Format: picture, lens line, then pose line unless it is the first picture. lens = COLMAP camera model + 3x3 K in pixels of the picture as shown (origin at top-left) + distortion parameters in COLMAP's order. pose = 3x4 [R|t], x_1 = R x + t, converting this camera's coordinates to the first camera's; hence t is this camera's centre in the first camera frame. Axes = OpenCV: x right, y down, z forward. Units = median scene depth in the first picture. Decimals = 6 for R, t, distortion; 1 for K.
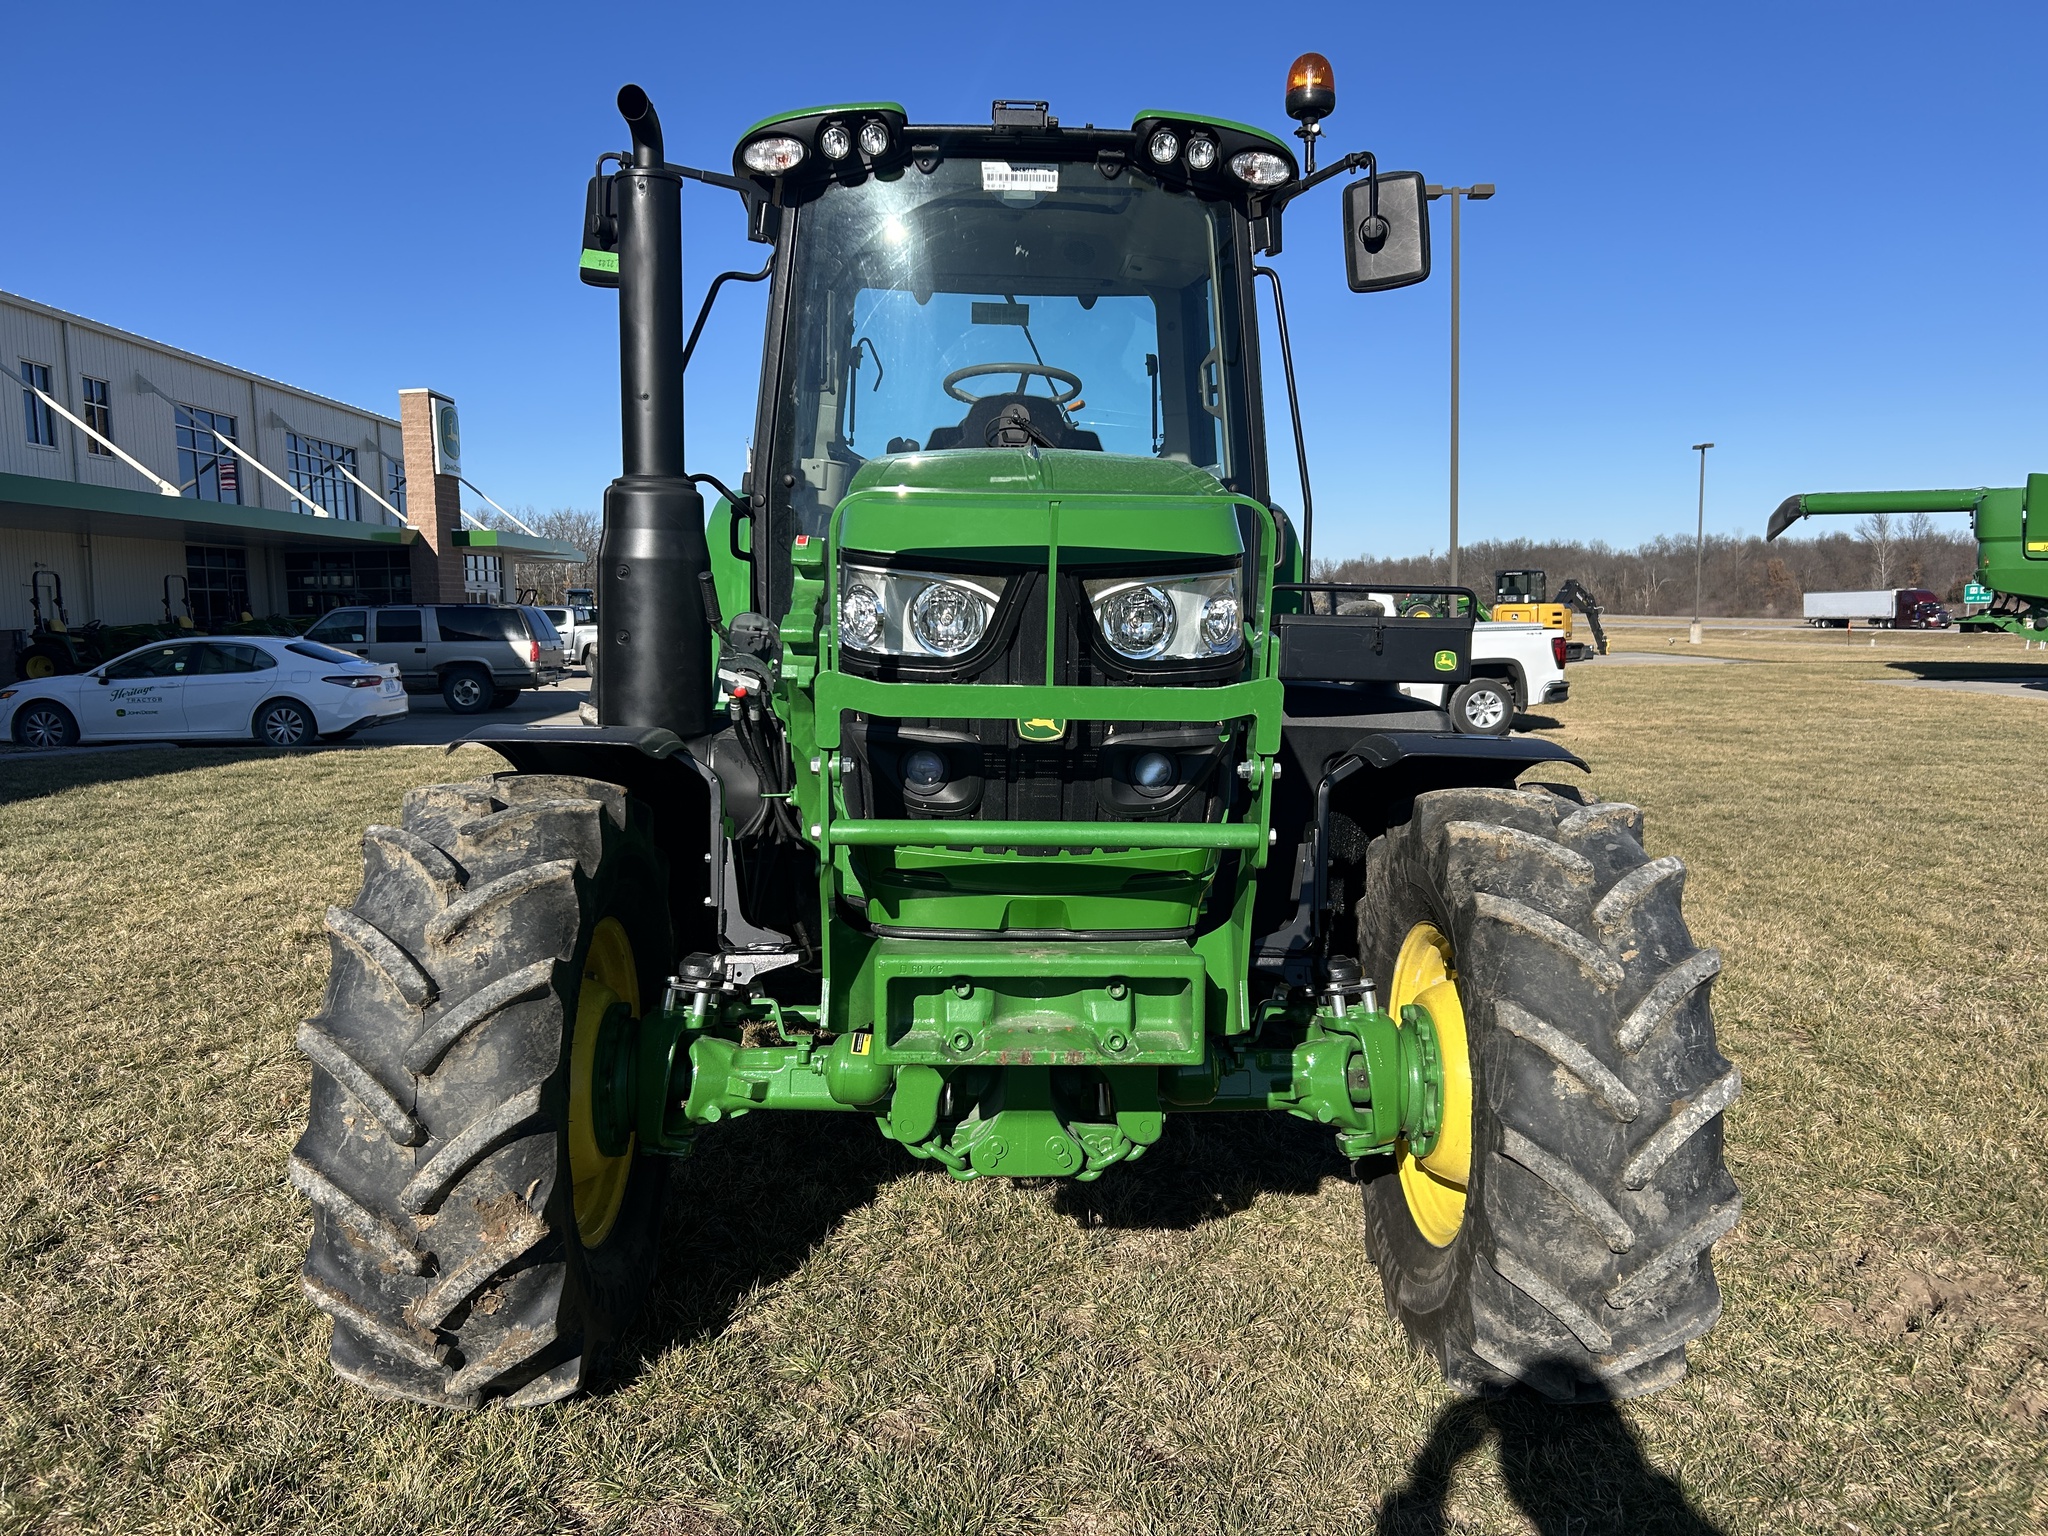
lens RADIAL K [[1541.7, 0, 1032.5], [0, 1541.7, 762.9], [0, 0, 1]] dist [0.032611, -0.030044]
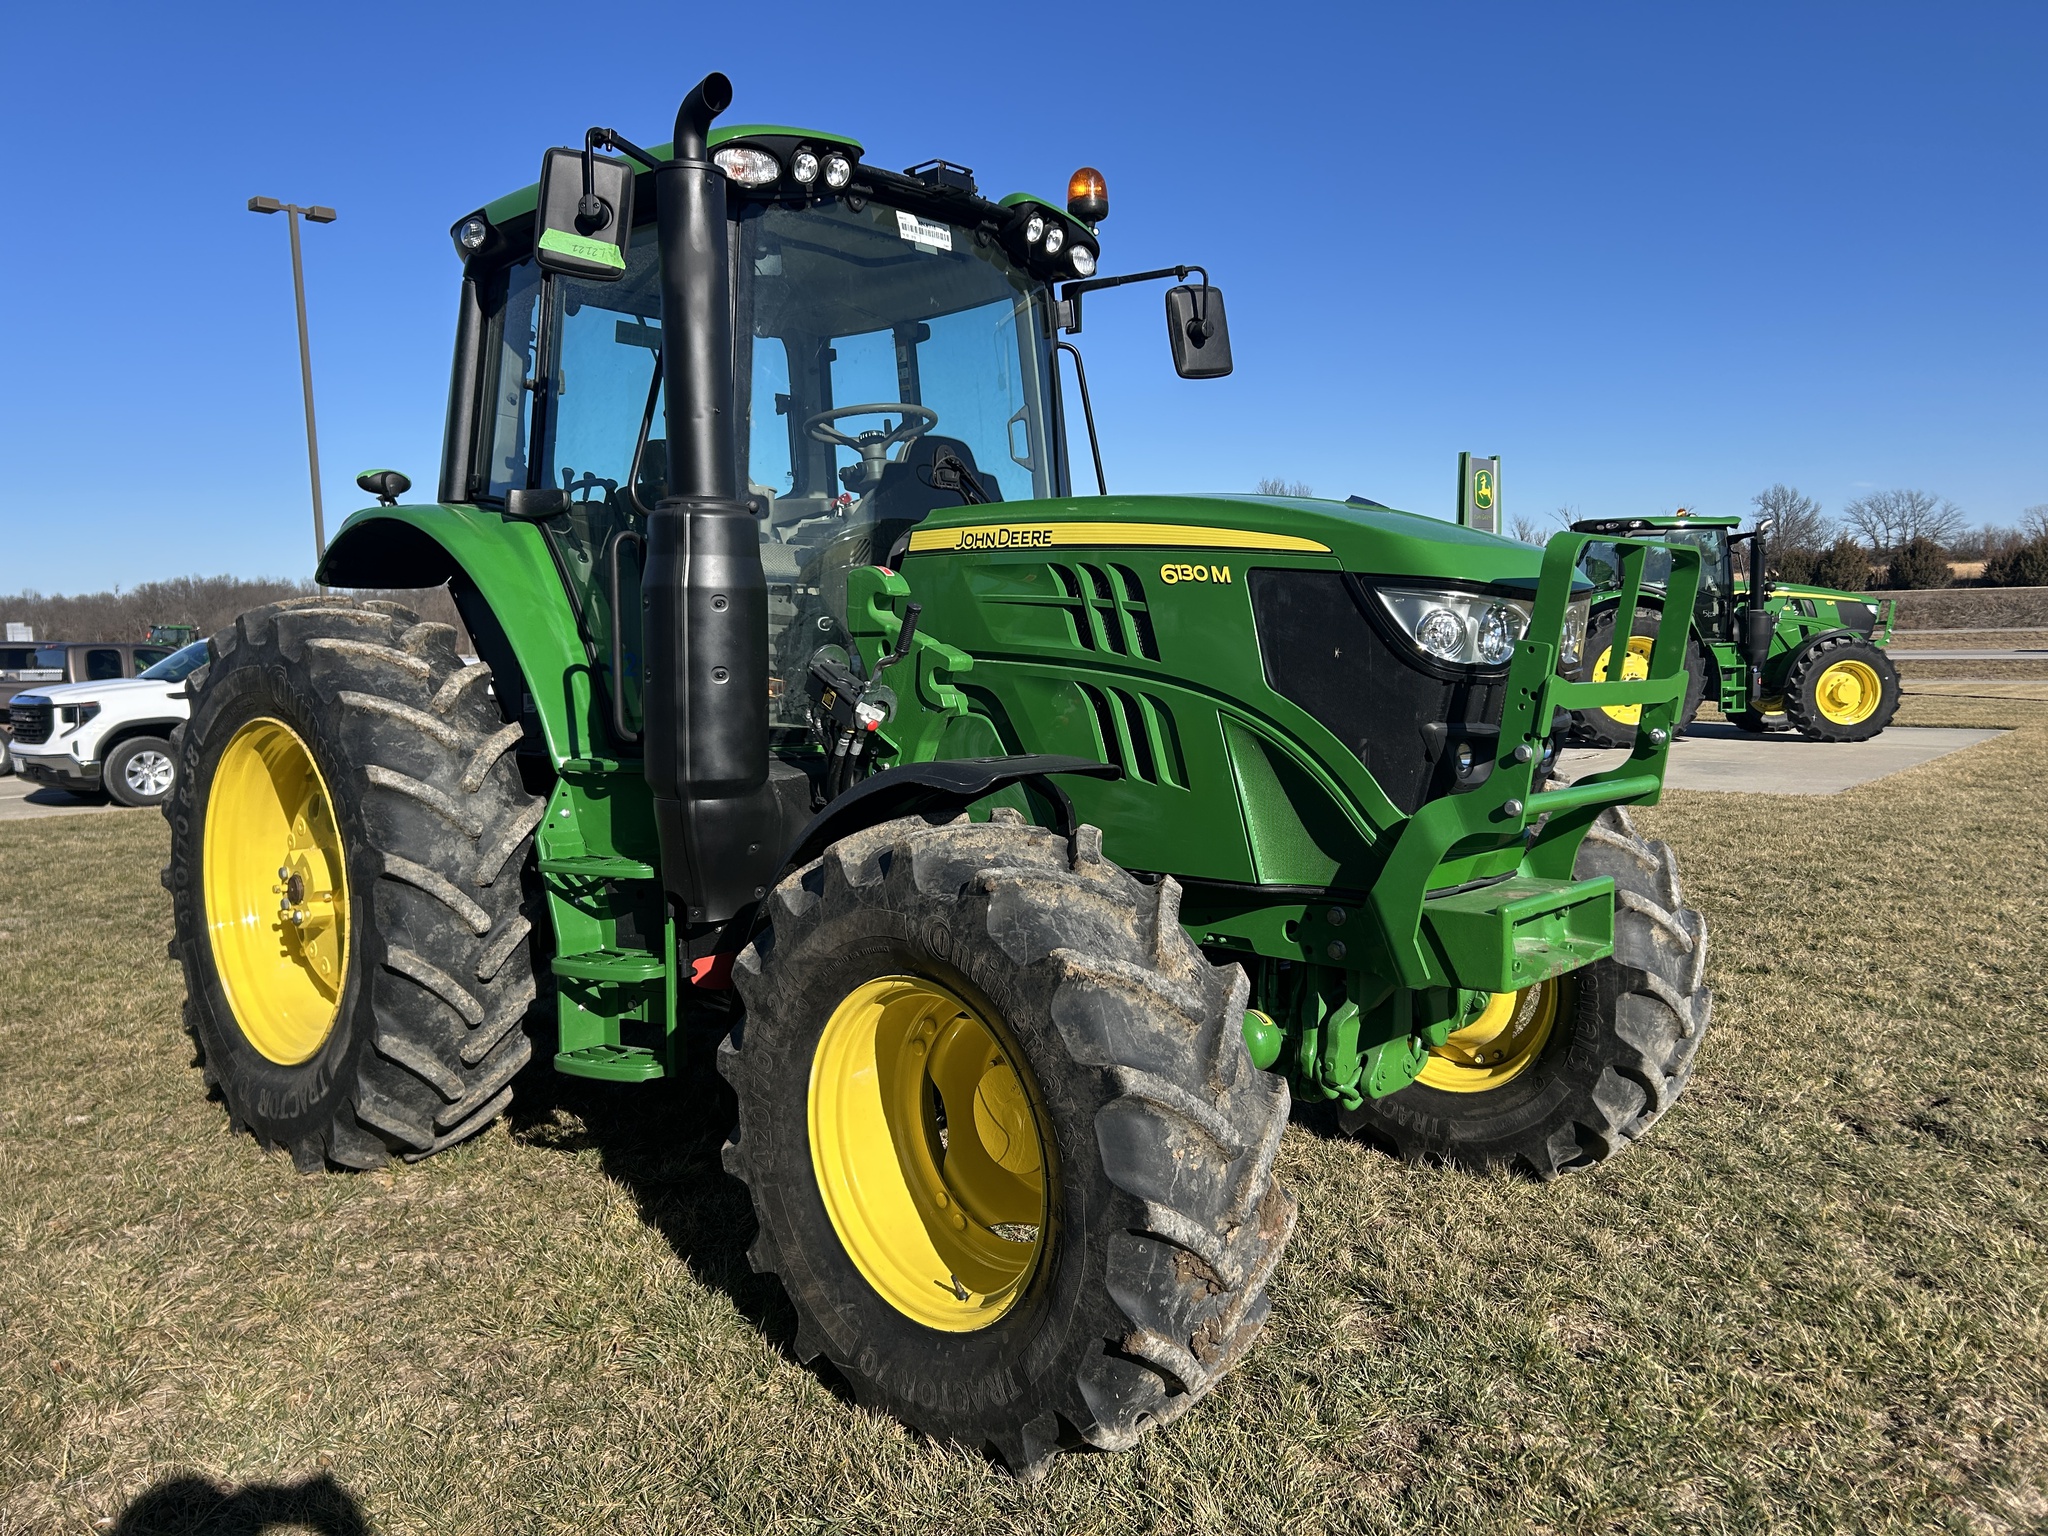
lens RADIAL K [[1541.7, 0, 1023.0], [0, 1541.7, 769.2], [0, 0, 1]] dist [0.032611, -0.030044]
pose [[0.707898, -0.075274, 0.702292, -0.730126], [0.089772, 0.995830, 0.016247, -0.023532], [-0.700587, 0.051545, 0.711703, 0.219918]]
